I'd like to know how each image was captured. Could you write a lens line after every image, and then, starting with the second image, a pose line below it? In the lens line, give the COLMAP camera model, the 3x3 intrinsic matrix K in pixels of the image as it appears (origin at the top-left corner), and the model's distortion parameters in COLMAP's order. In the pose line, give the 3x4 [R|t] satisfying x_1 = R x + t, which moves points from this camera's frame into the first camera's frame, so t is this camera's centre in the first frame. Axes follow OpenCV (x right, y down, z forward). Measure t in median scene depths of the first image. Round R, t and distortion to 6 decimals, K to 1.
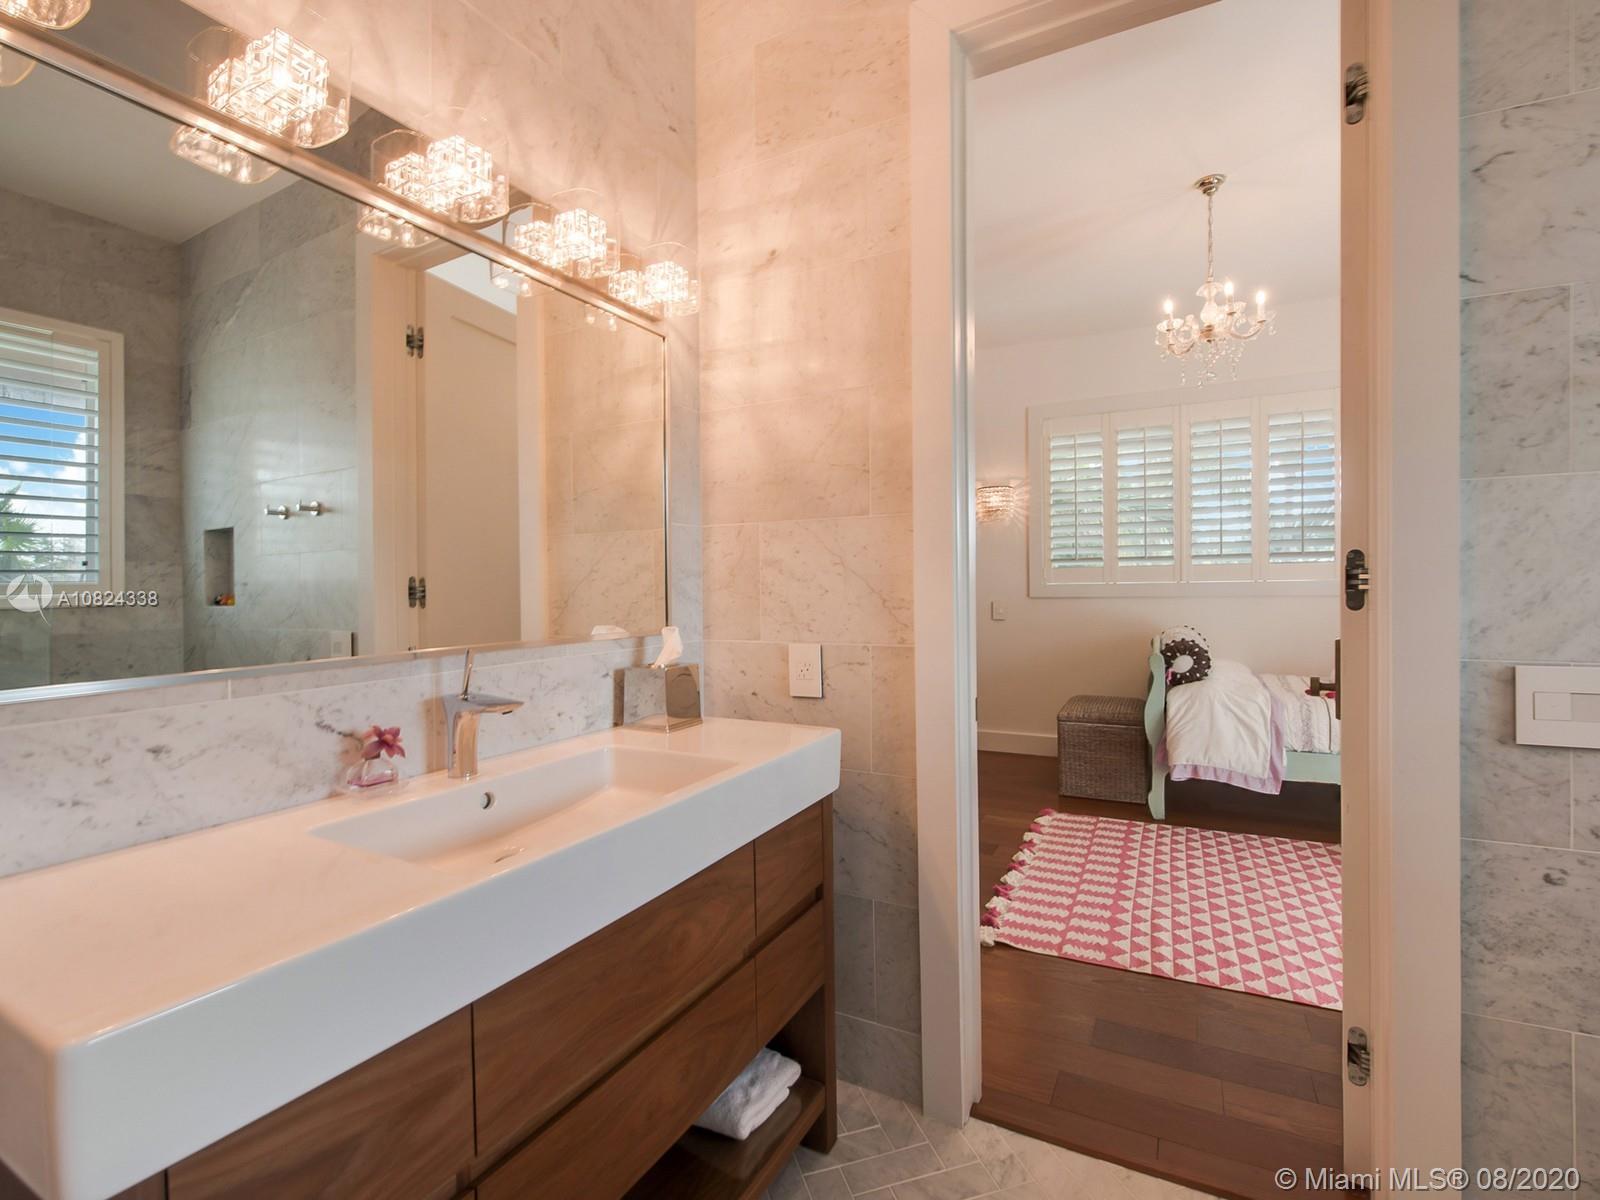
lens RADIAL K [[723.5, 0, 798.0], [0, 723.5, 595.1], [0, 0, 1]] dist [-0.000968, -0.000312]
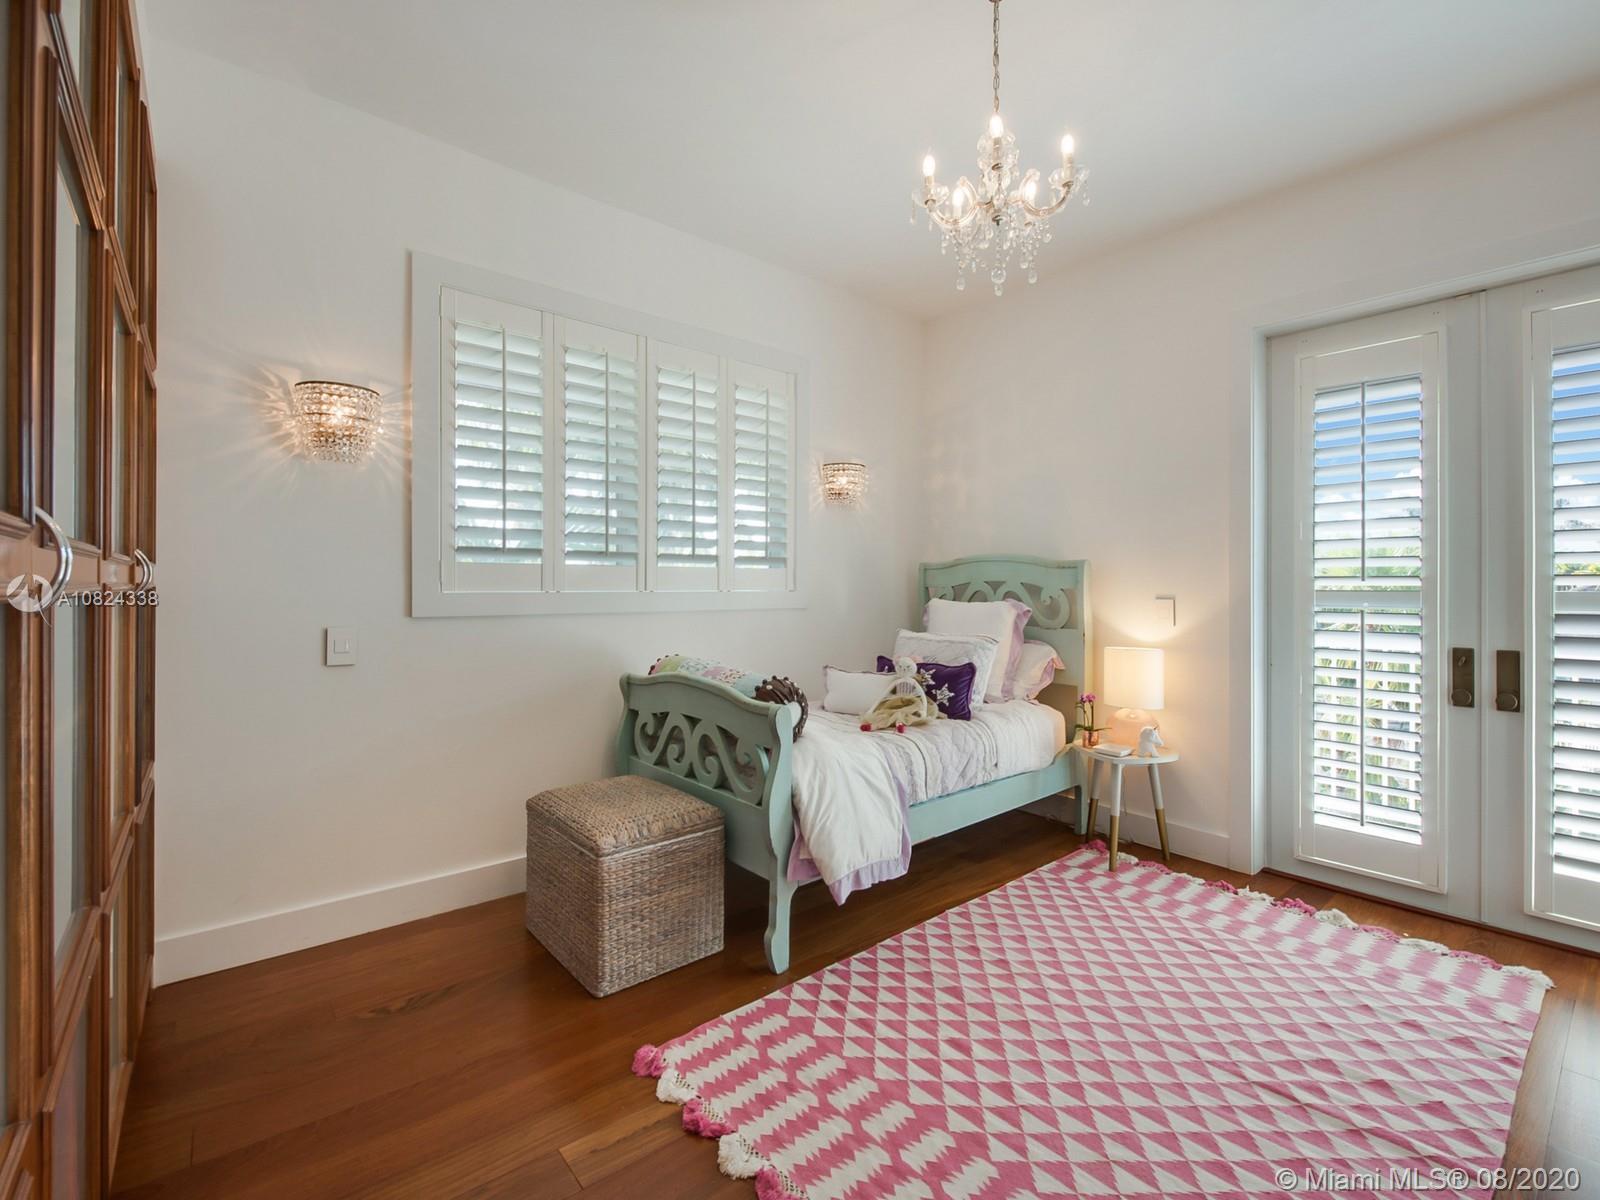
lens RADIAL K [[723.5, 0, 804.4], [0, 723.5, 589.8], [0, 0, 1]] dist [-0.000968, -0.000312]
pose [[0.348591, 0.006962, 0.937249, -0.097512], [-0.003053, 0.999976, -0.006292, -0.022288], [-0.937270, -0.000668, 0.348604, 0.834725]]
